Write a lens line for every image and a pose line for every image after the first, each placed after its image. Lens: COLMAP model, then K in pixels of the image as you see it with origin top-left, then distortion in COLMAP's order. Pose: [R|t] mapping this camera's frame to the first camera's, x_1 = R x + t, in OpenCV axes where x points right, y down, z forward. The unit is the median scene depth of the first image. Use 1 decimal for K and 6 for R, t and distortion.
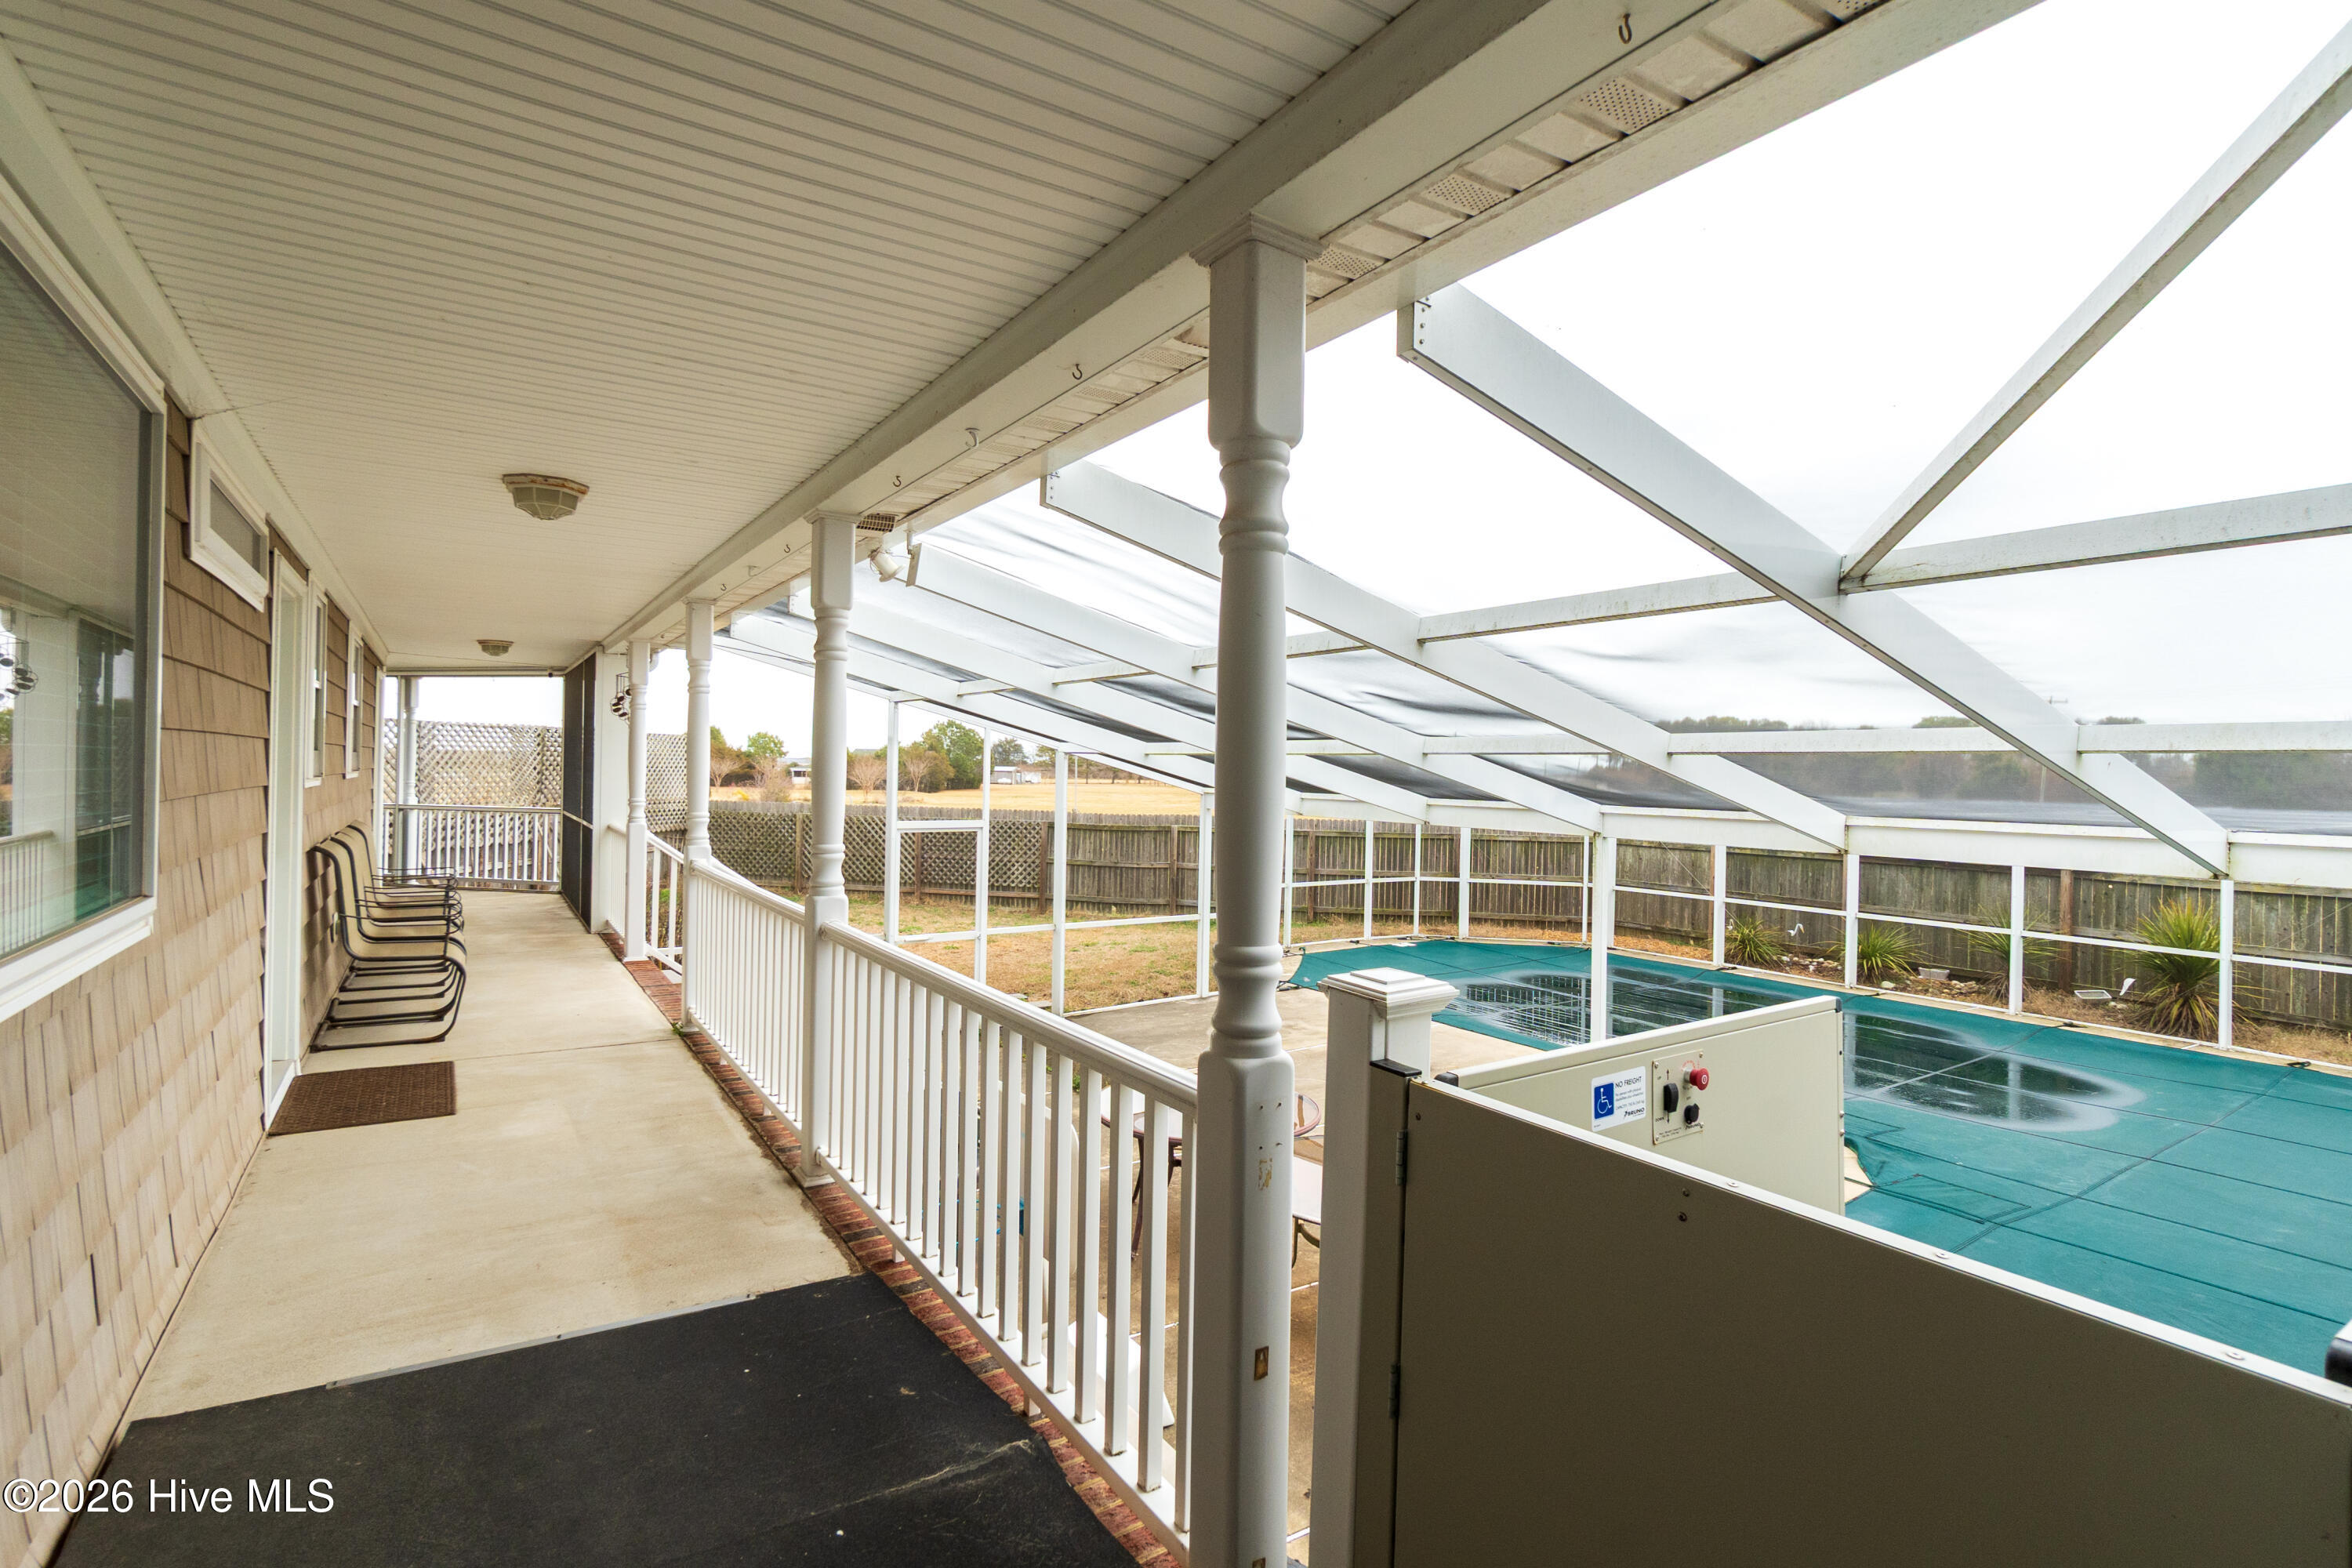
lens RADIAL K [[1099.4, 0, 1176.7], [0, 1099.4, 778.0], [0, 0, 1]] dist [-0.000410, -0.000056]
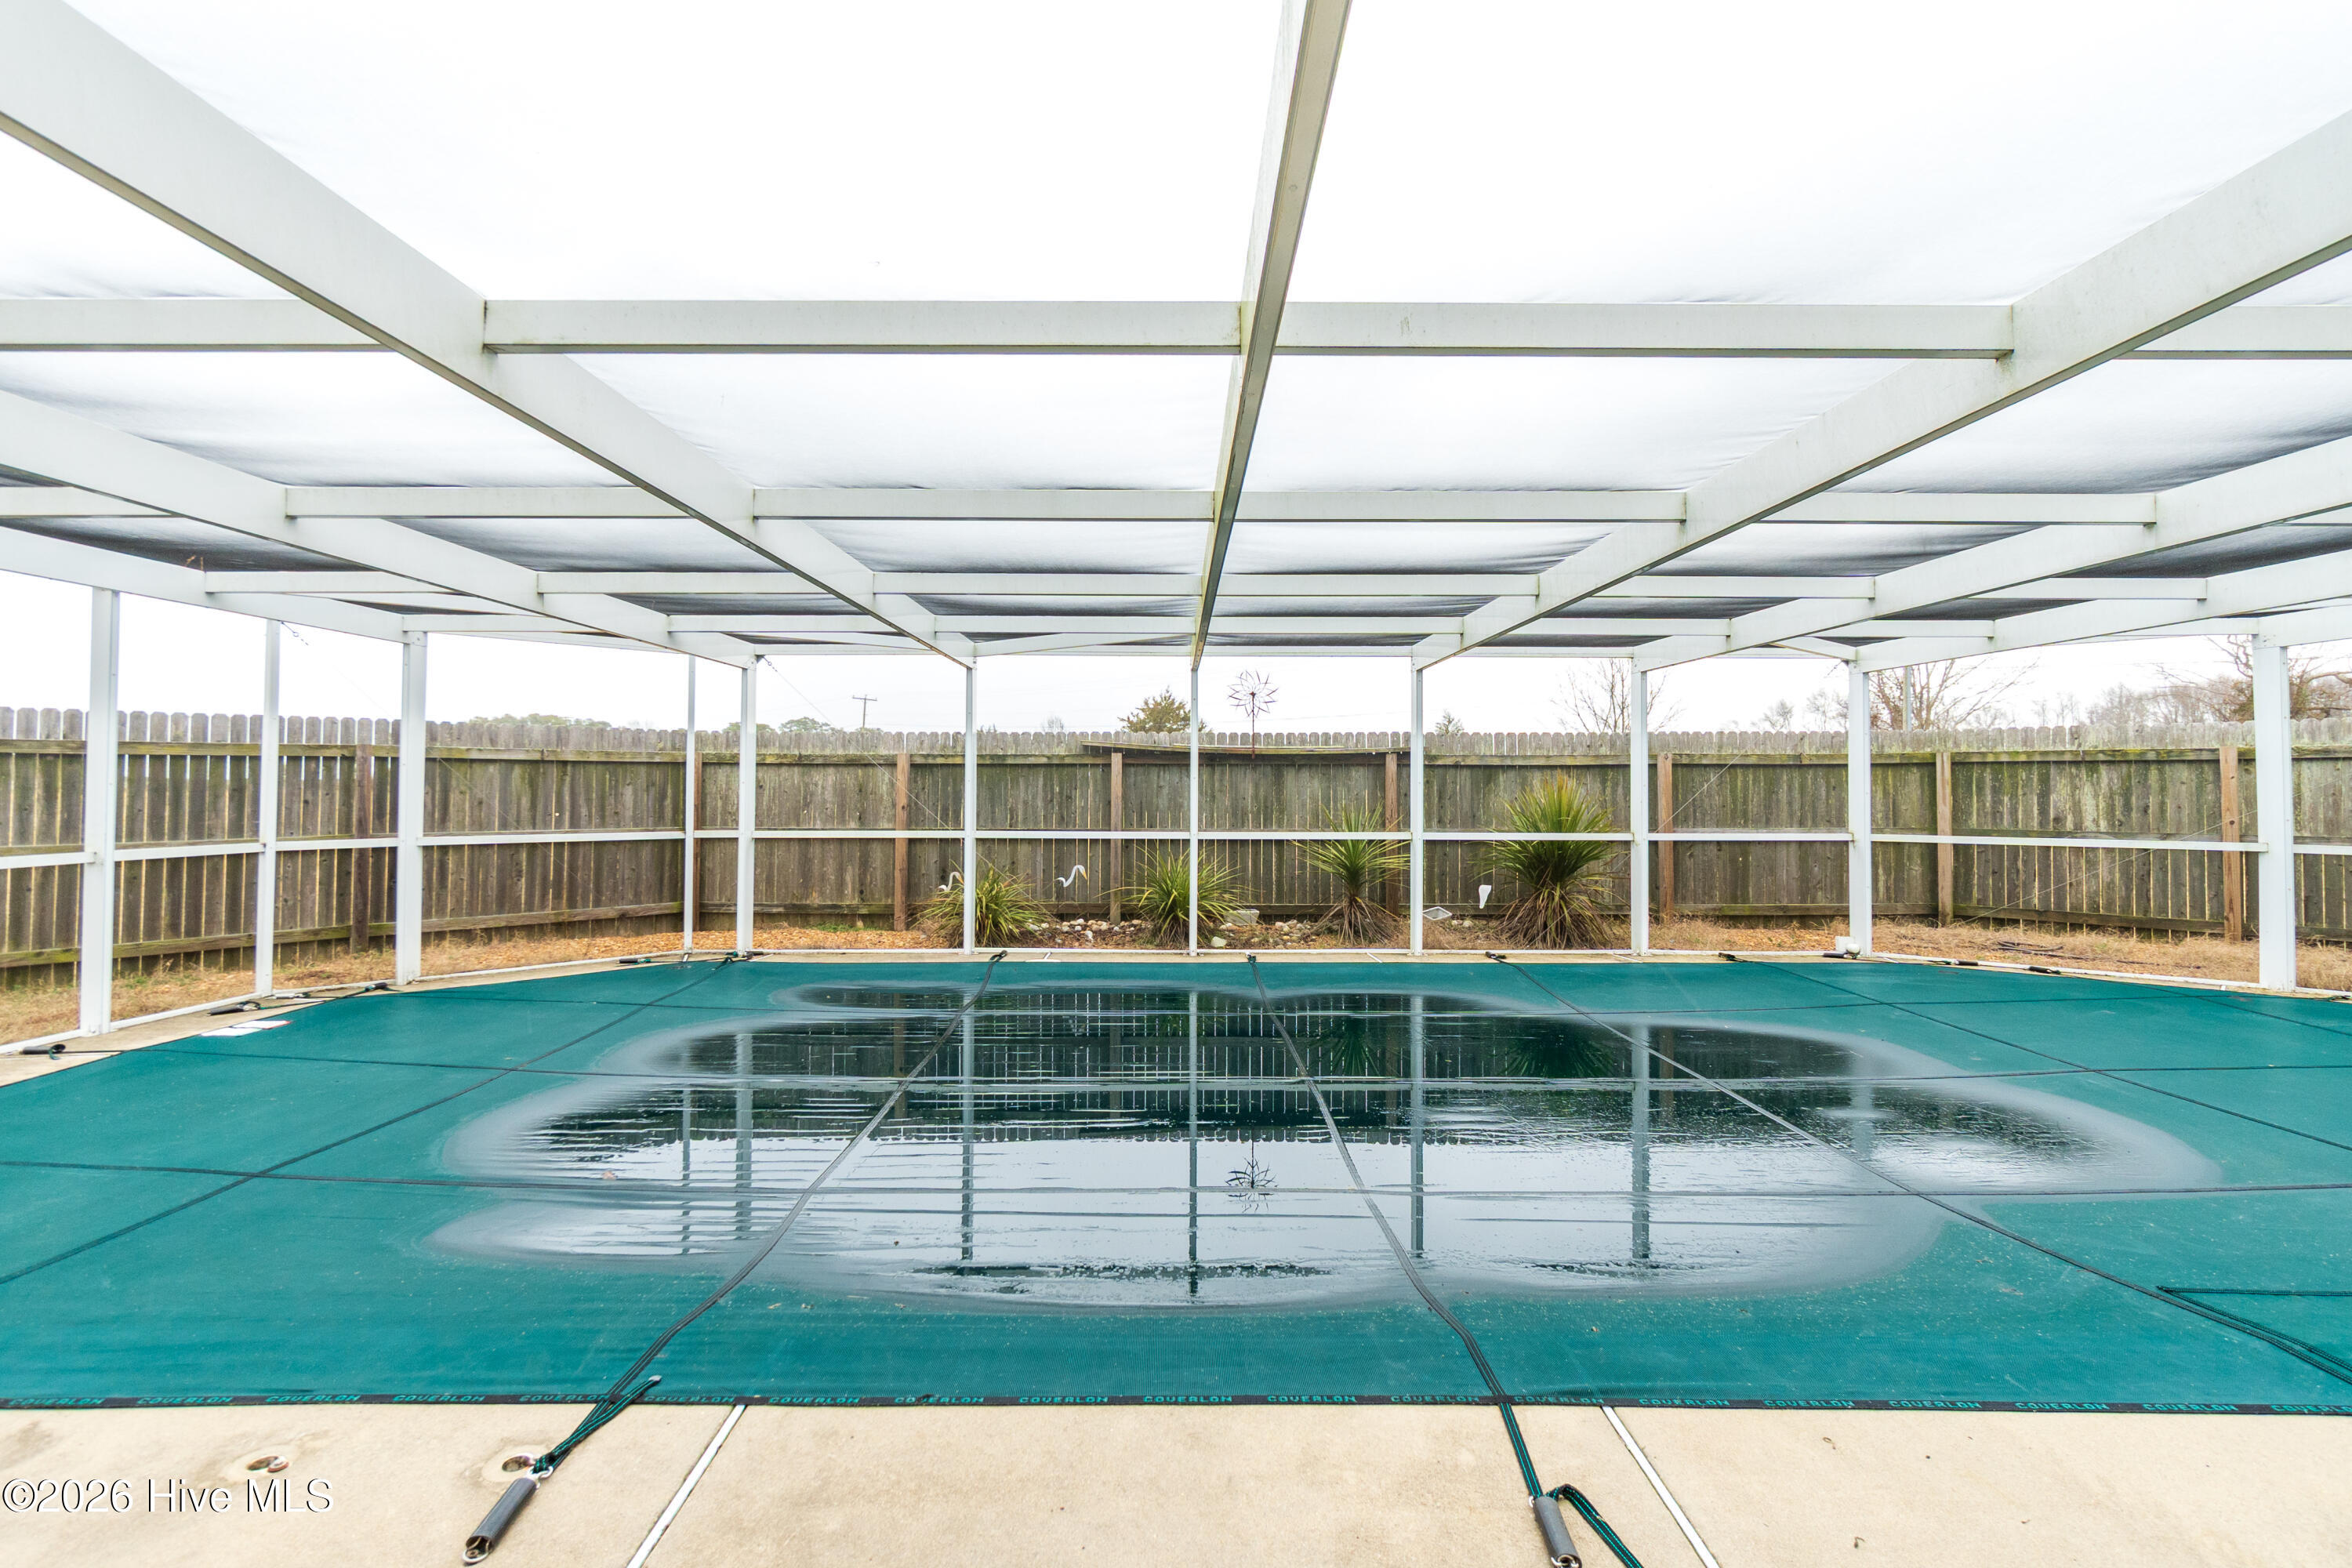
lens RADIAL K [[1099.4, 0, 1175.7], [0, 1099.4, 782.9], [0, 0, 1]] dist [-0.000410, -0.000056]
pose [[0.550705, -0.016283, 0.834541, 0.075326], [0.012530, 0.999858, 0.011240, 0.069472], [-0.834606, 0.004267, 0.550831, 0.530617]]
